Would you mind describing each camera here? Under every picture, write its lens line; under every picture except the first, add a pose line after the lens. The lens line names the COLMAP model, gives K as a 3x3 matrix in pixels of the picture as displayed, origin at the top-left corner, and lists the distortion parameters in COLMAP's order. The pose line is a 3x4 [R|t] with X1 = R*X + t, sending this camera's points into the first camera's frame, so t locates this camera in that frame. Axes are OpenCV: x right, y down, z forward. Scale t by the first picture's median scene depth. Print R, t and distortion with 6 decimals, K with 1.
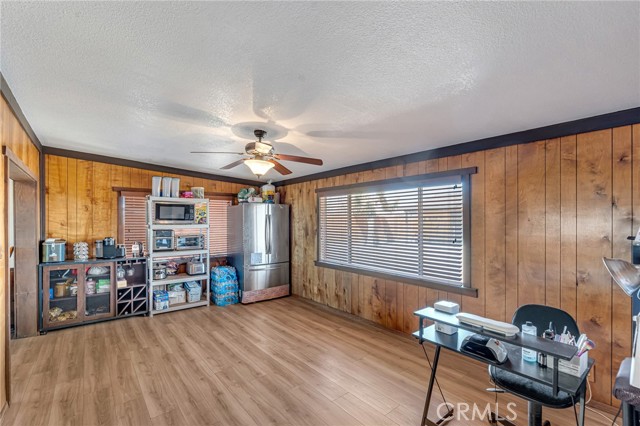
lens RADIAL K [[282.1, 0, 324.0], [0, 282.1, 221.4], [0, 0, 1]] dist [-0.008376, -0.000359]
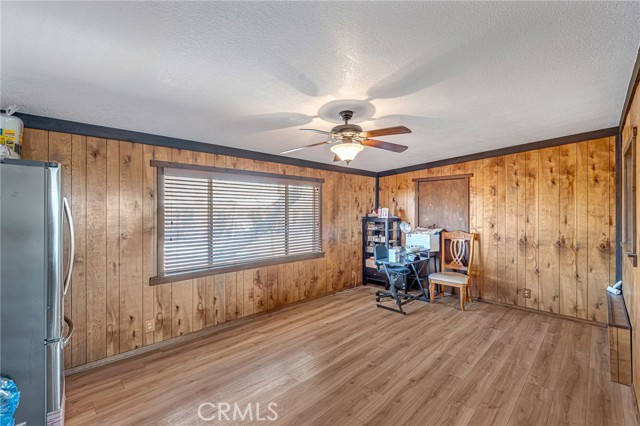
lens RADIAL K [[282.1, 0, 313.8], [0, 282.1, 210.4], [0, 0, 1]] dist [-0.008376, -0.000359]
pose [[-0.076281, 0.005112, 0.997073, -0.834382], [0.009033, 0.999949, -0.004436, 0.000582], [-0.997045, 0.008668, -0.076323, 0.876764]]
